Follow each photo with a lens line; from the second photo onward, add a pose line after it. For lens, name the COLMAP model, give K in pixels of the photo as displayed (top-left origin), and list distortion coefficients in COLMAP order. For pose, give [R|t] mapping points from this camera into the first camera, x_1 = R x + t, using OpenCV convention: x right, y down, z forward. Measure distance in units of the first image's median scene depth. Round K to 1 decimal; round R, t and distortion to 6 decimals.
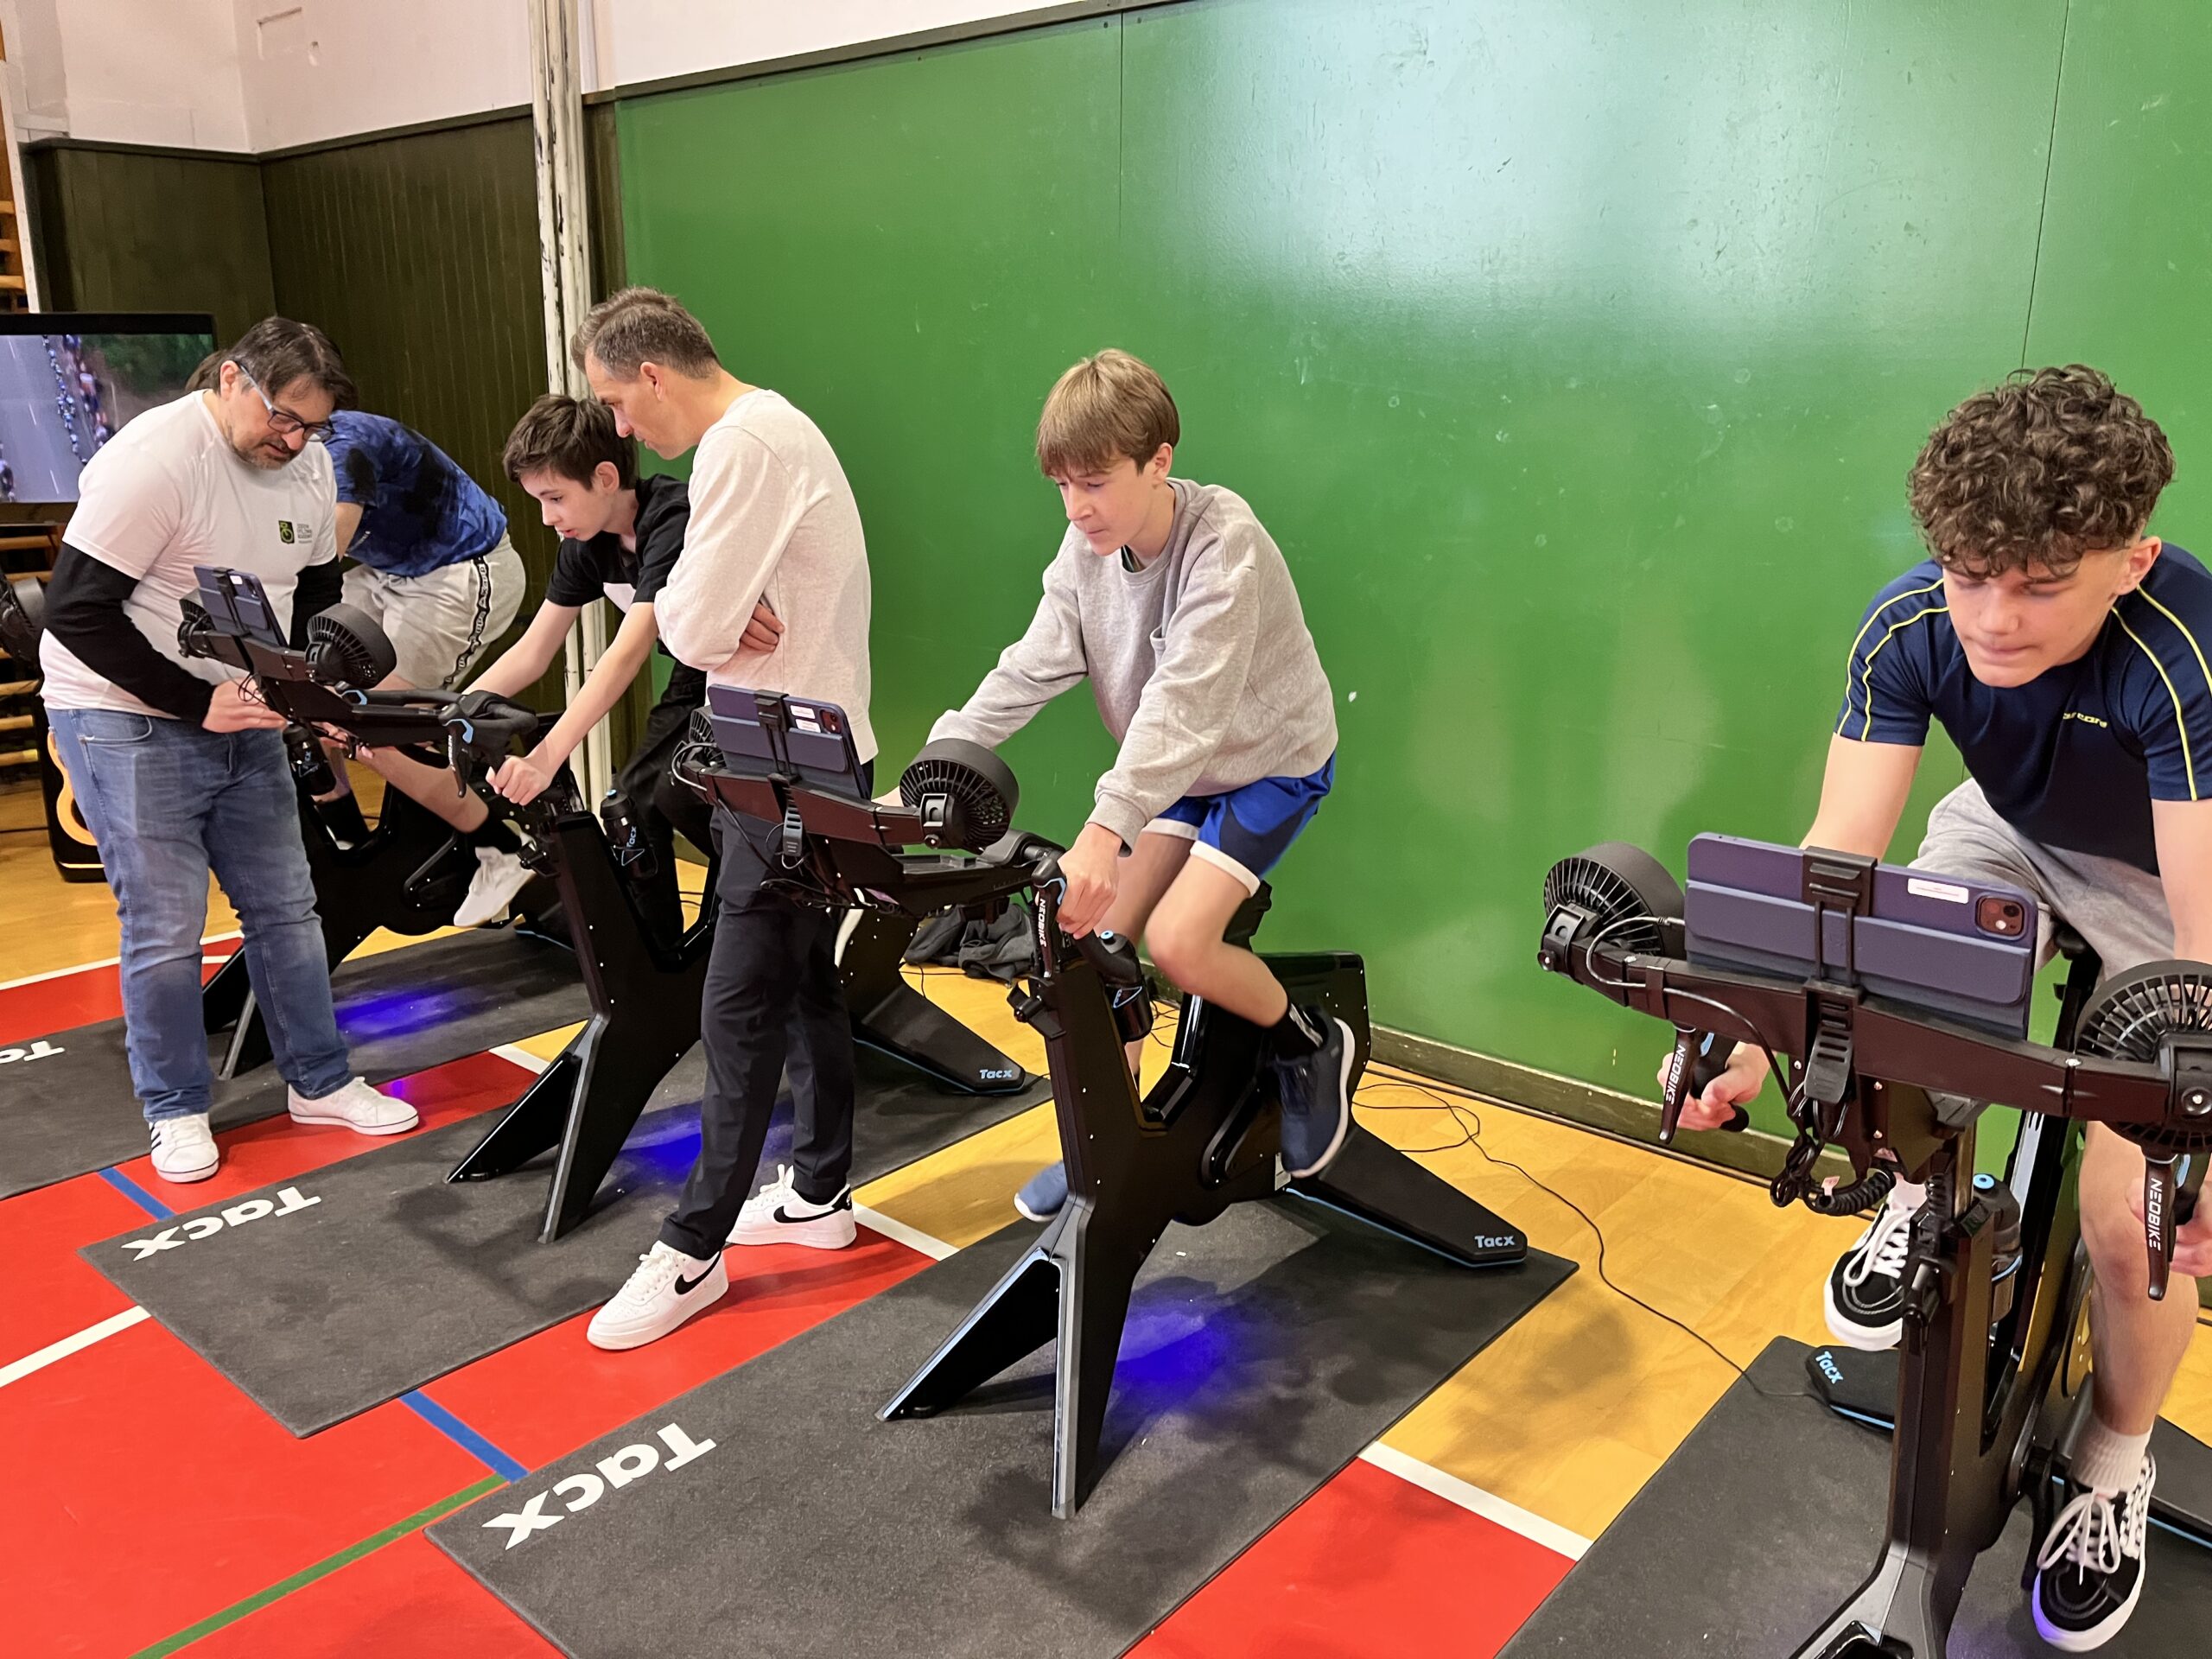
lens RADIAL K [[1628.5, 0, 1111.3], [0, 1628.5, 859.3], [0, 0, 1]] dist [0.112208, -0.144555]
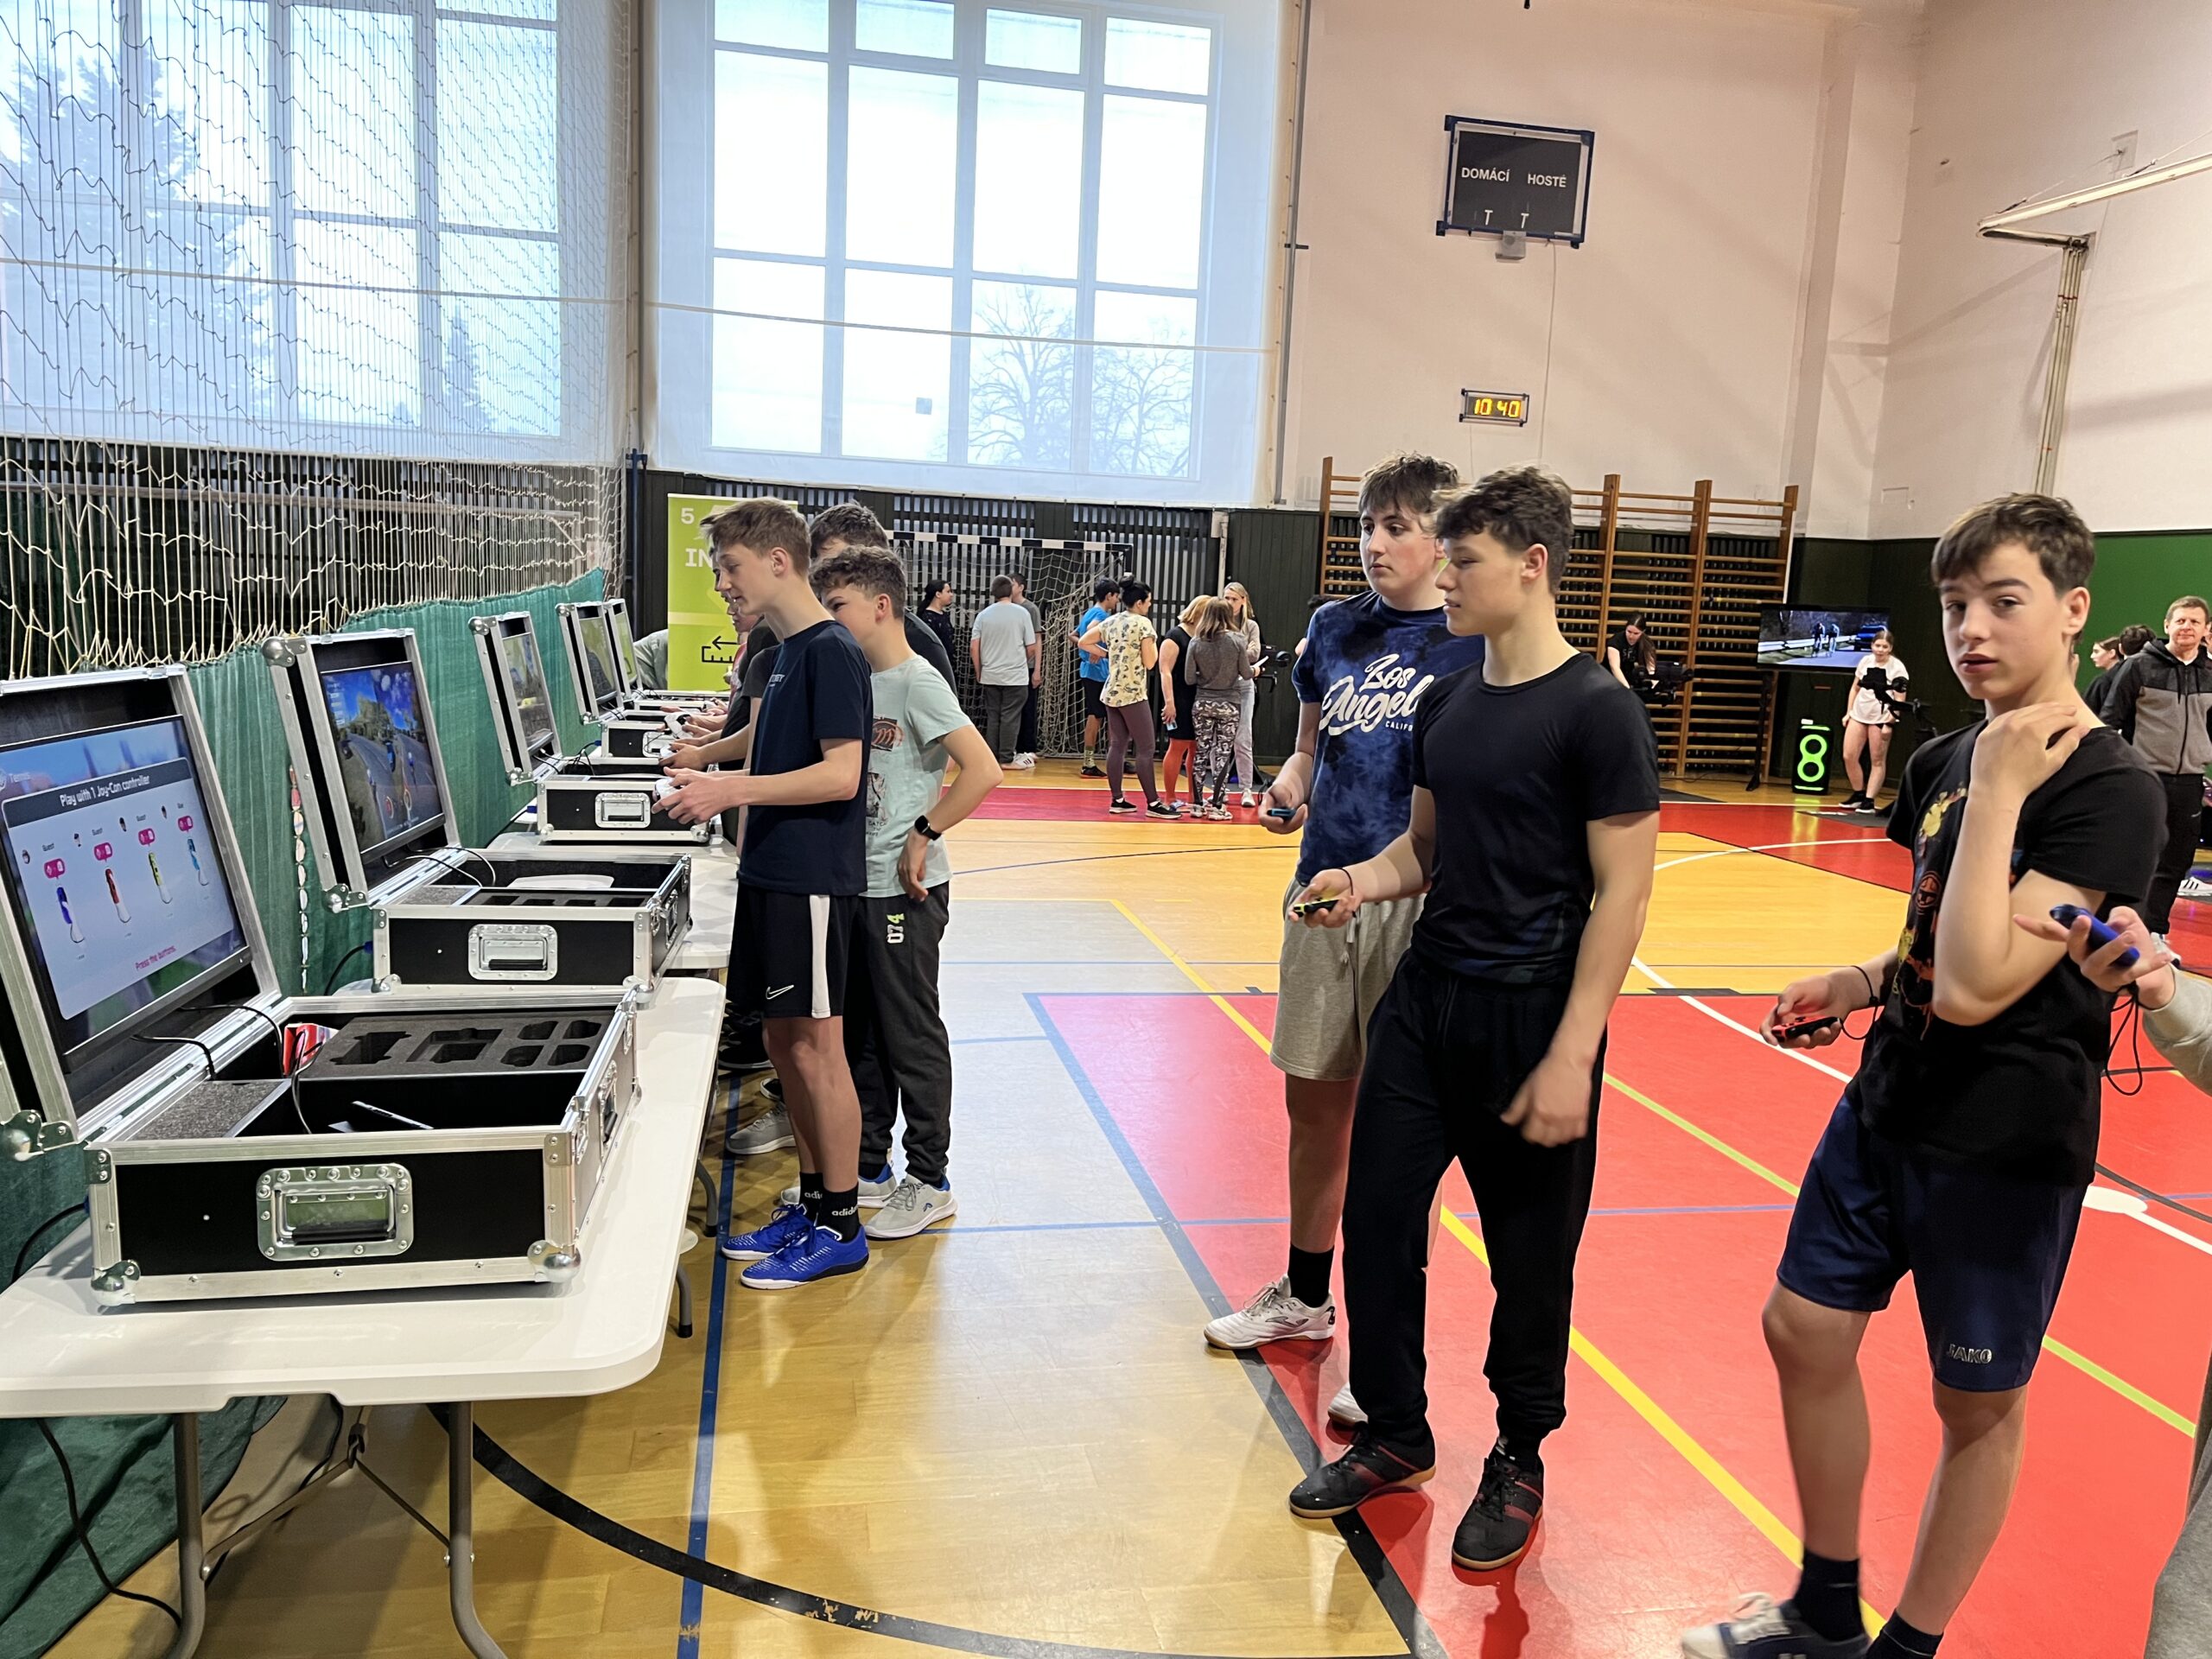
lens RADIAL K [[1644.4, 0, 1106.0], [0, 1644.4, 844.4], [0, 0, 1]] dist [0.074662, -0.112111]
pose [[0.797944, 0.088461, -0.596204, 0.140890], [-0.189076, 0.975978, -0.108245, 0.678900], [0.572307, 0.199102, 0.795502, -2.056645]]
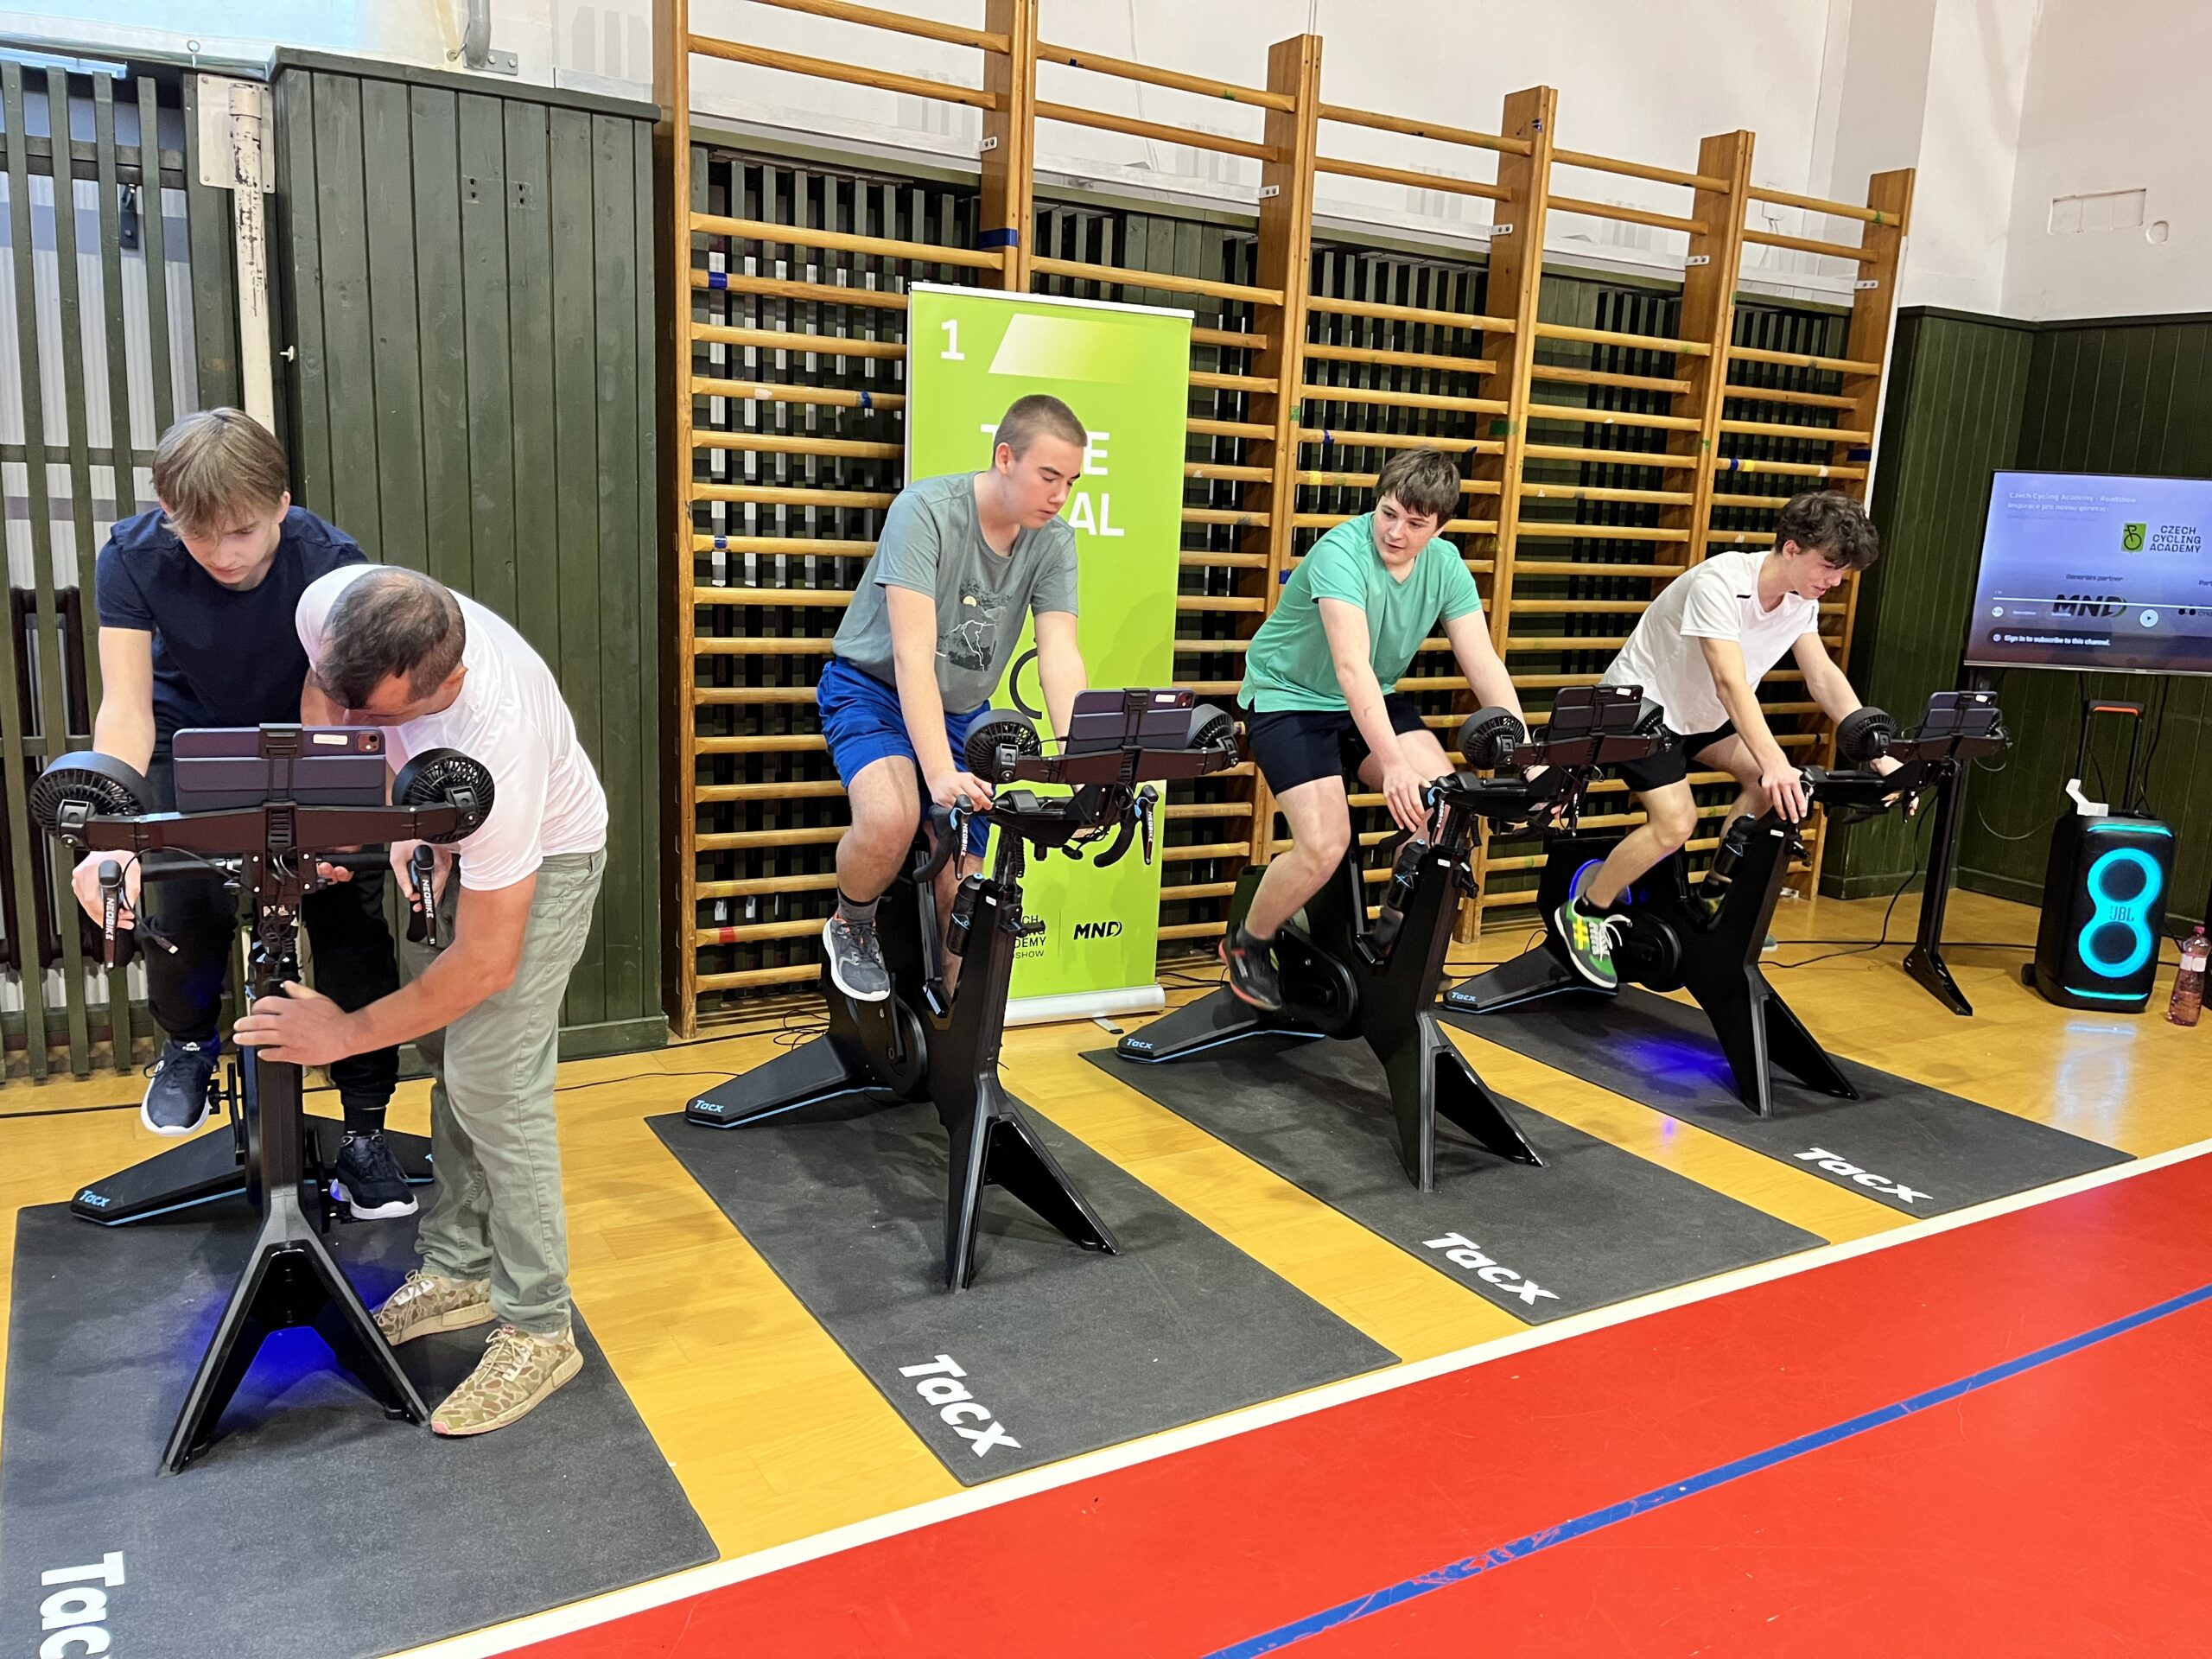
lens RADIAL K [[1663.4, 0, 1106.0], [0, 1663.4, 829.5], [0, 0, 1]] dist [0.036347, 0.001348]
pose [[0.951679, 0.062002, -0.300770, -0.941490], [-0.096439, 0.990199, -0.101022, 0.079478], [0.291558, 0.125147, 0.948331, -0.189329]]
